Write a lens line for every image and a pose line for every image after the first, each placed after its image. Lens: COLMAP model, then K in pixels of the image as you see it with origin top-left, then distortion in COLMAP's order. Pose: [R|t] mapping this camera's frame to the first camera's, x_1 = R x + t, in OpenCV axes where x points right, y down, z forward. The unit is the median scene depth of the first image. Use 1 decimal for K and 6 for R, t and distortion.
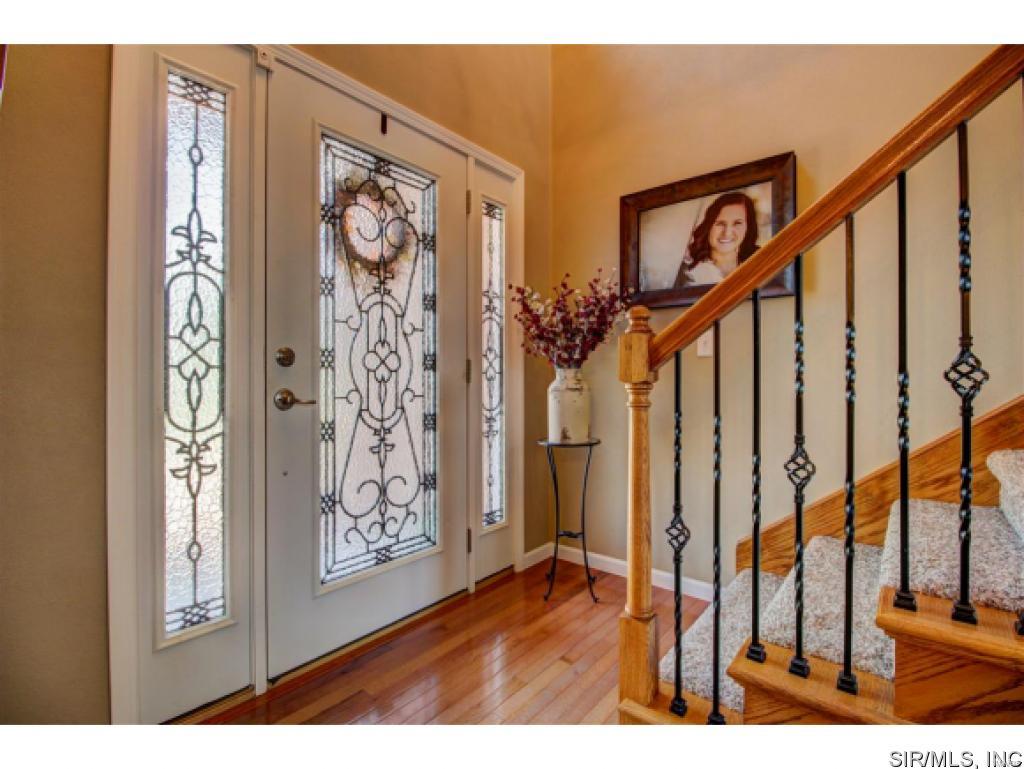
lens RADIAL K [[479.7, 0, 517.5], [0, 479.7, 376.5], [0, 0, 1]] dist [-0.028244, 0.000103]
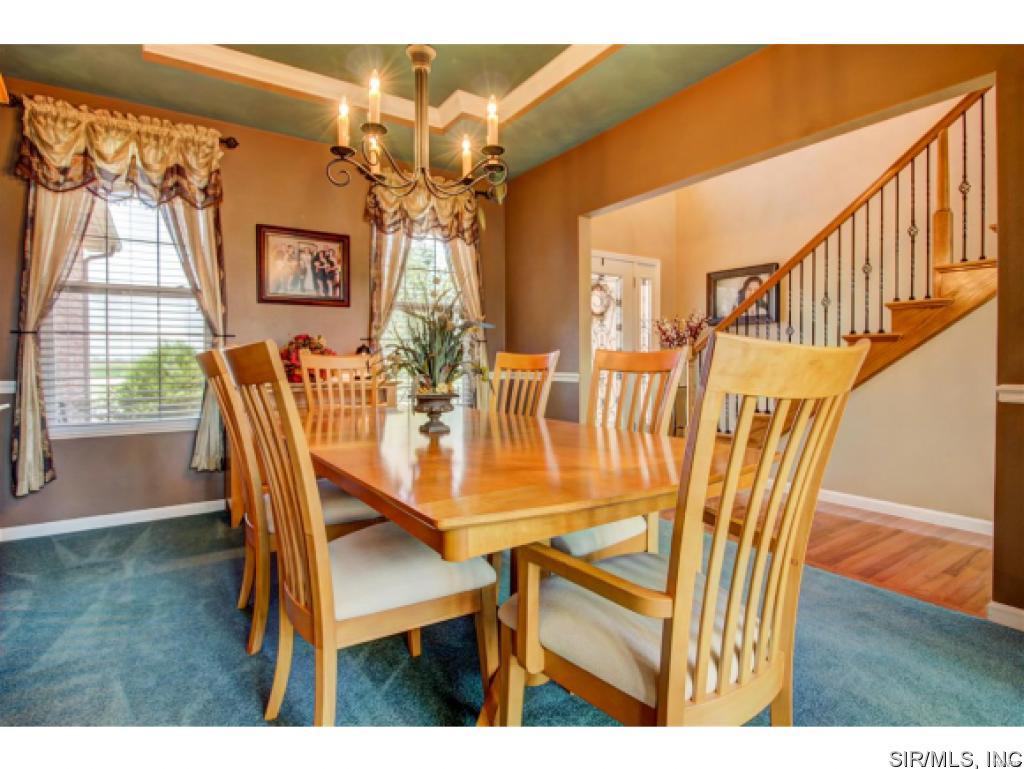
lens RADIAL K [[535.5, 0, 511.8], [0, 535.5, 366.2], [0, 0, 1]] dist [-0.002699, -0.001052]
pose [[0.959816, -0.000221, -0.280629, 0.057268], [0.006167, 0.999775, 0.020303, -0.016234], [0.280561, -0.021217, 0.959602, -1.743374]]
